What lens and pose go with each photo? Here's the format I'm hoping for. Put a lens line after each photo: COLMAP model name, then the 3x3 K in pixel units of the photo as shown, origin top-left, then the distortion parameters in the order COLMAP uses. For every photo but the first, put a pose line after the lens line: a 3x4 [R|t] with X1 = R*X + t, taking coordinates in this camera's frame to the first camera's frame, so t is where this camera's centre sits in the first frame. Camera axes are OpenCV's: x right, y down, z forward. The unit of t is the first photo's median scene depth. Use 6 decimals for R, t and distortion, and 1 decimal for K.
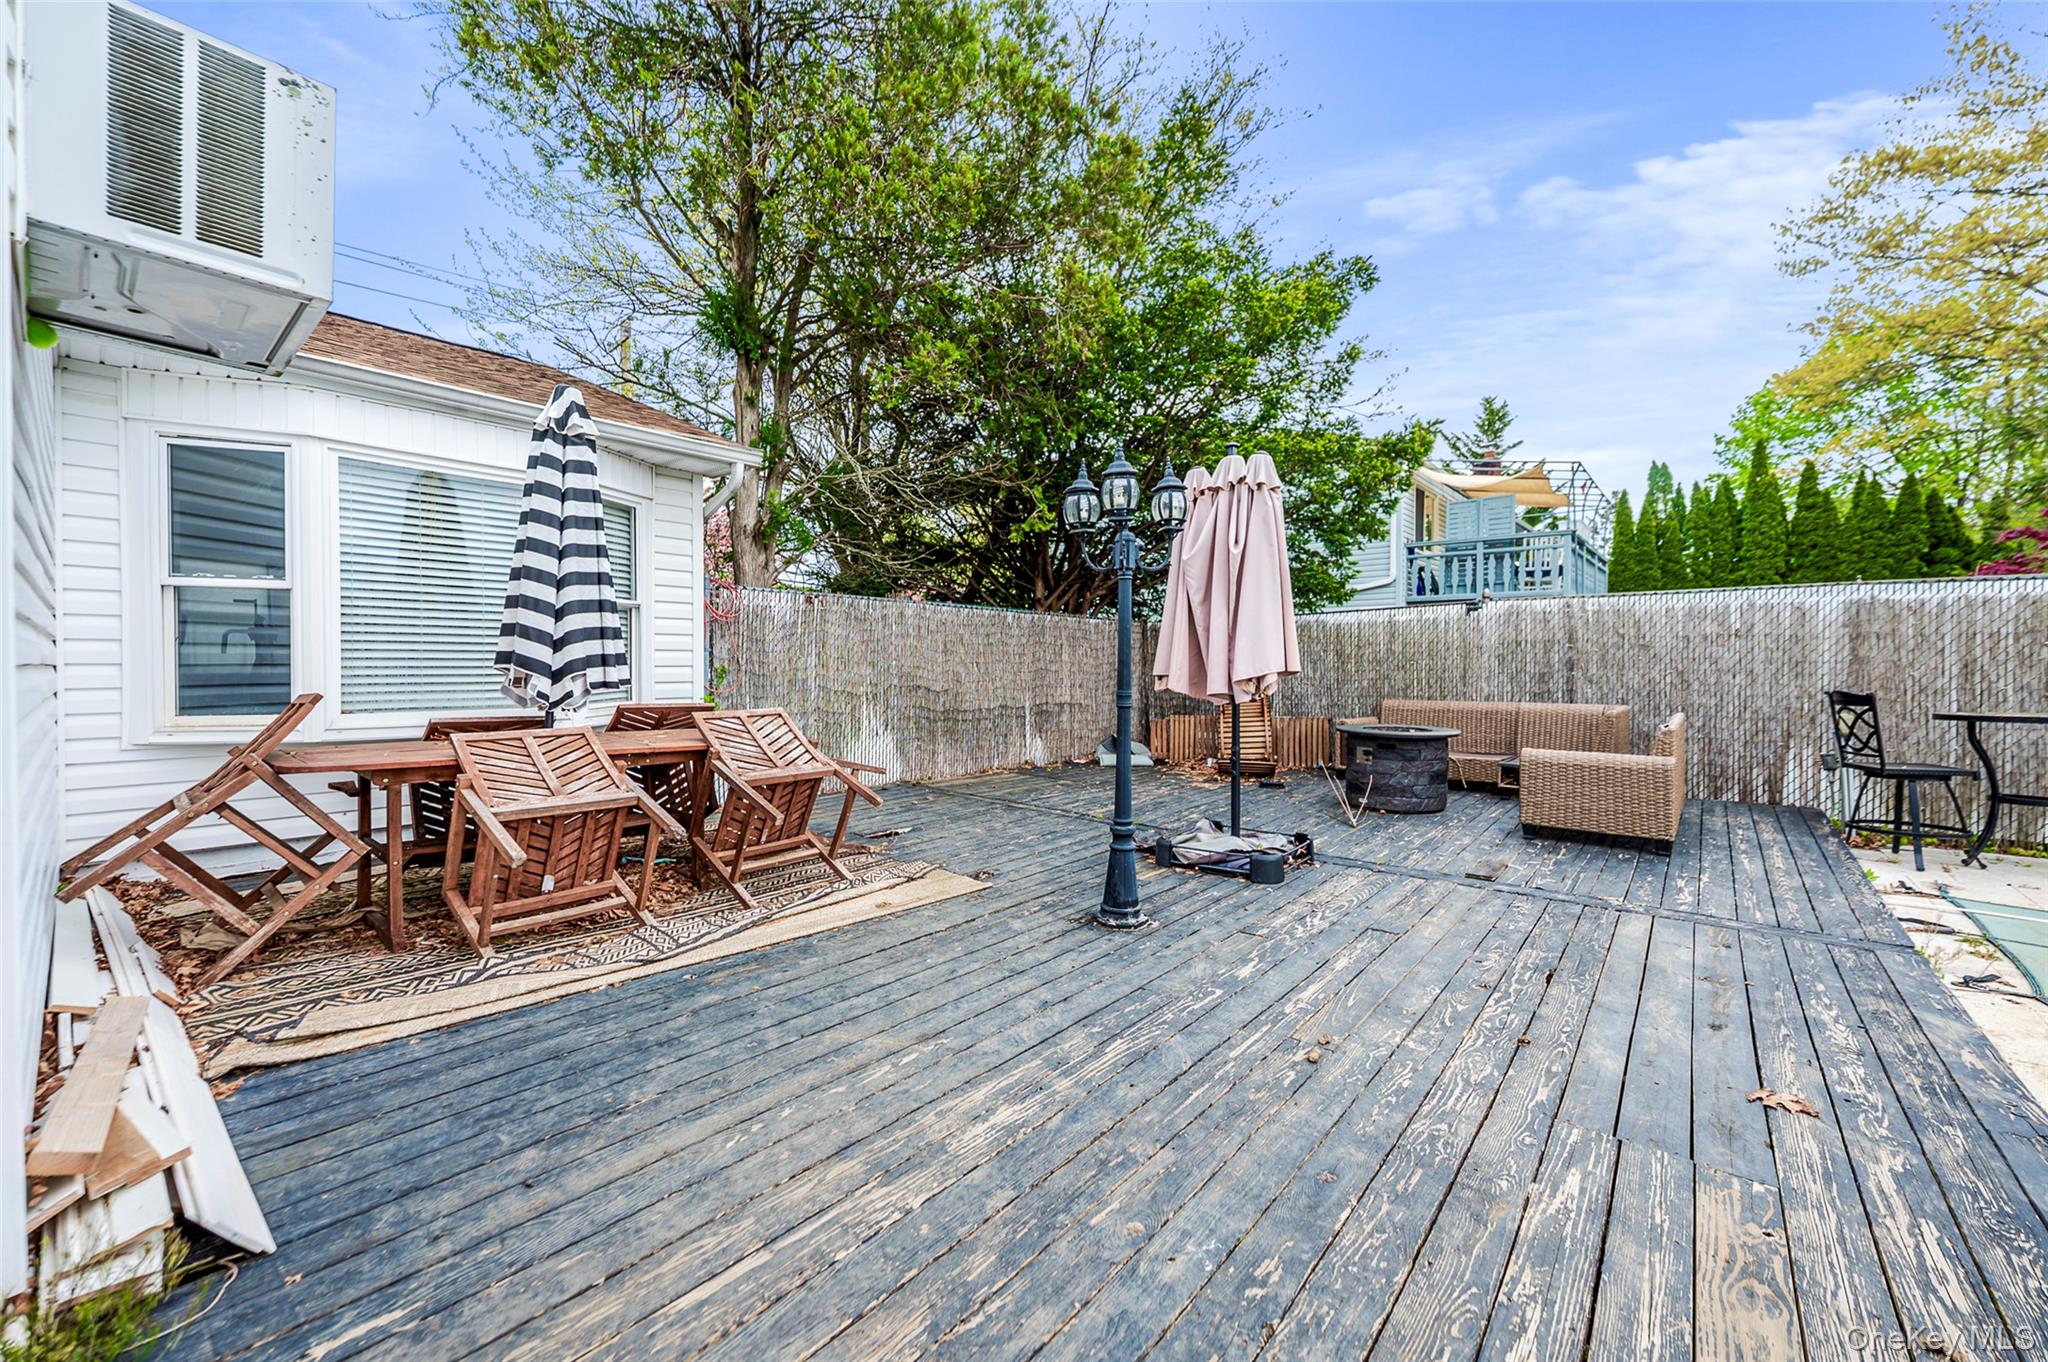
lens RADIAL K [[807.9, 0, 1023.5], [0, 807.9, 673.6], [0, 0, 1]] dist [-0.002550, 0.000031]
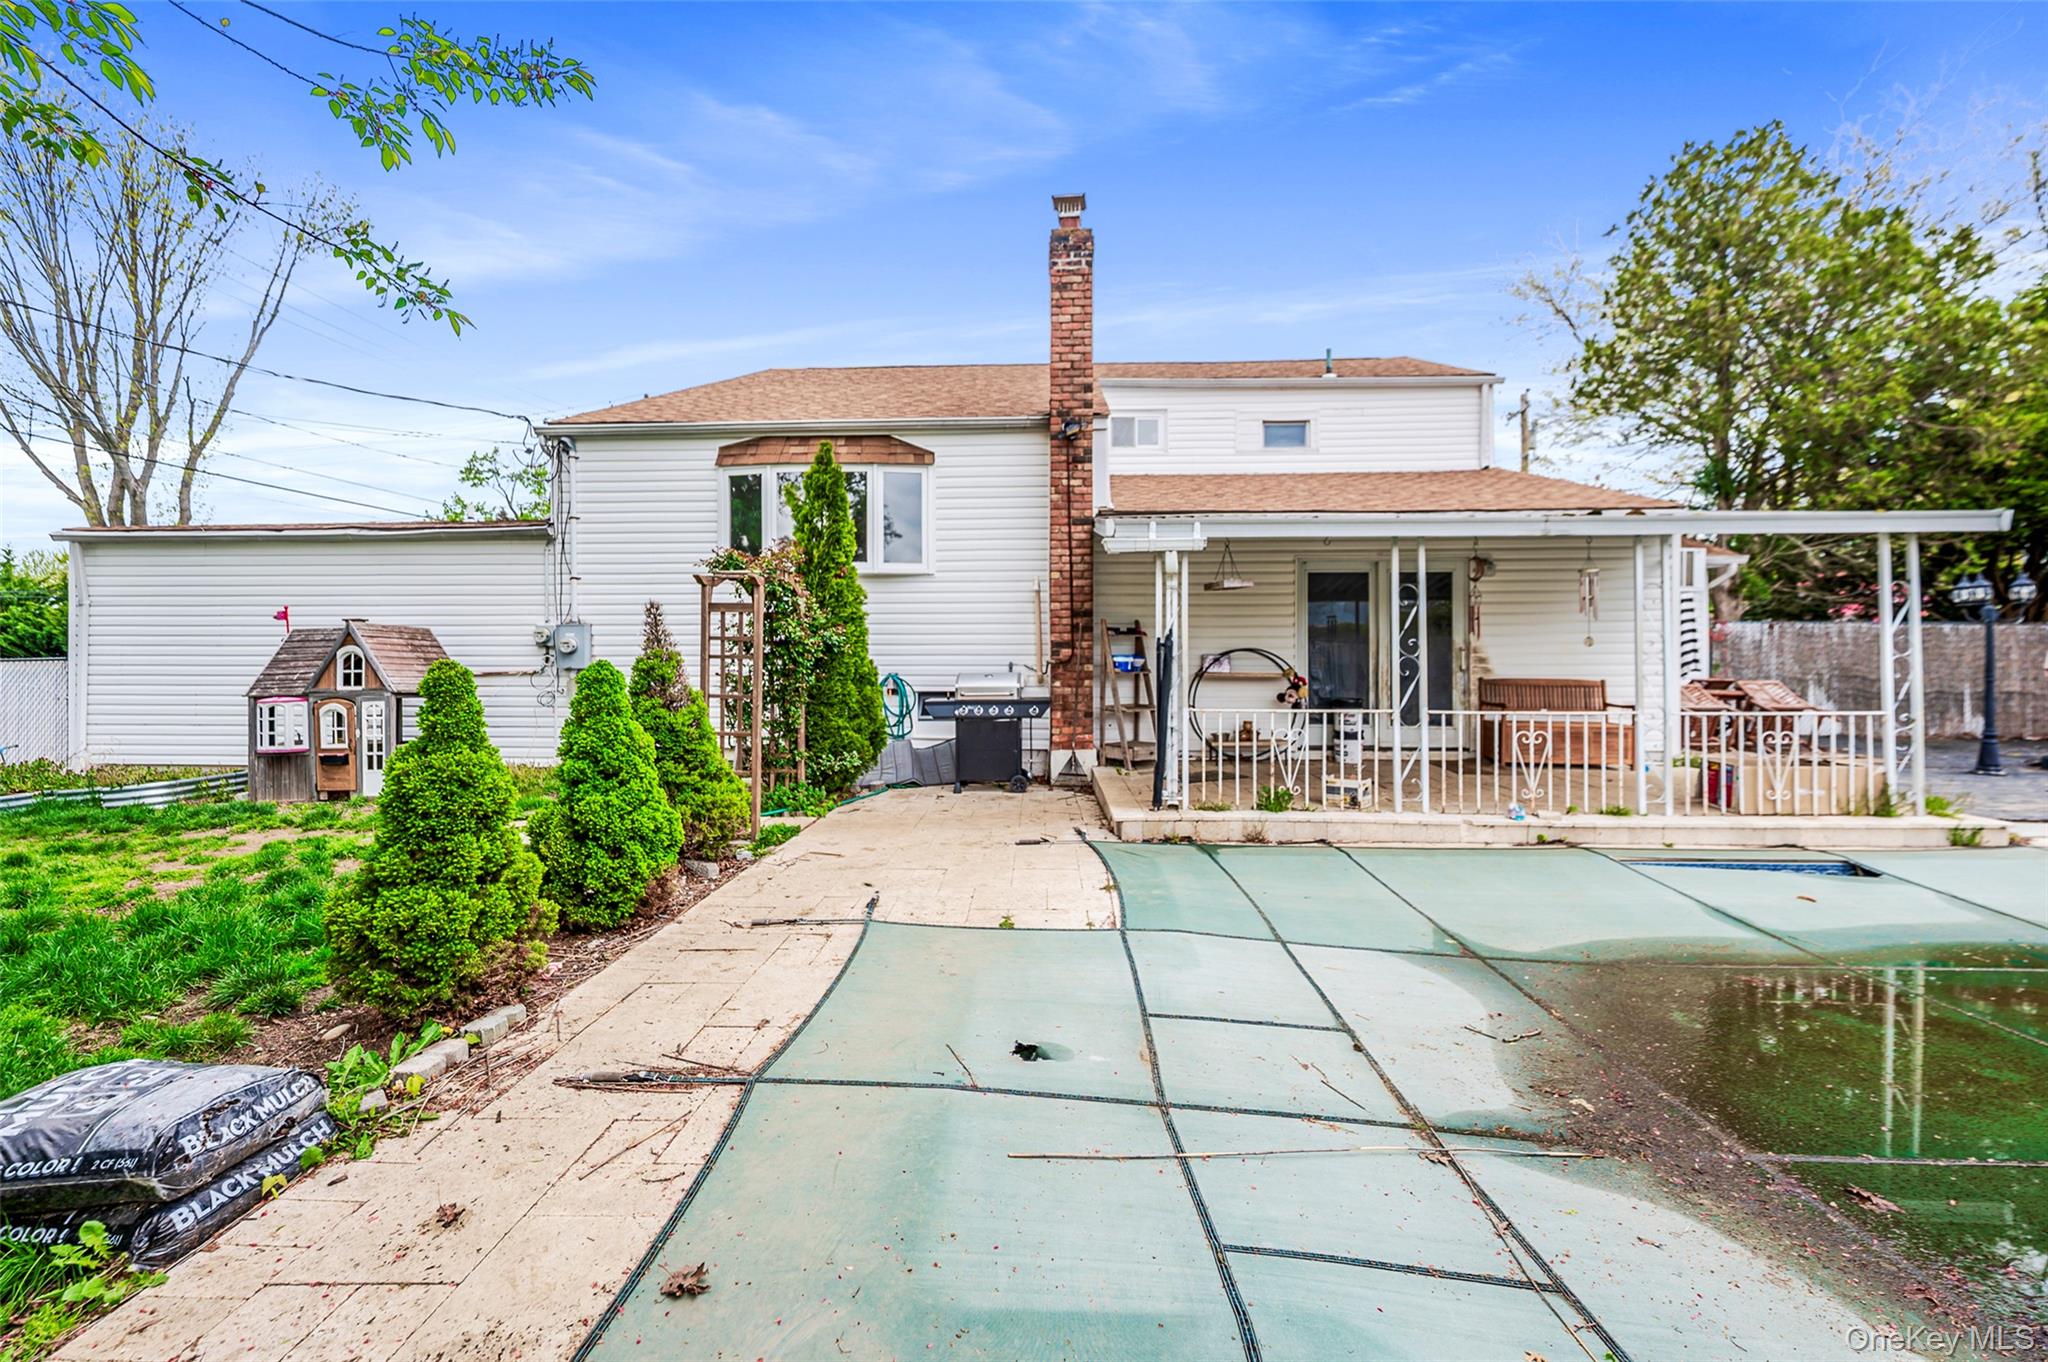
lens RADIAL K [[807.9, 0, 1029.0], [0, 807.9, 669.0], [0, 0, 1]] dist [-0.002550, 0.000031]
pose [[0.613981, 0.003170, -0.789315, 0.108977], [-0.007965, 0.999966, -0.002180, 0.016213], [0.789281, 0.007625, 0.613985, -1.120323]]
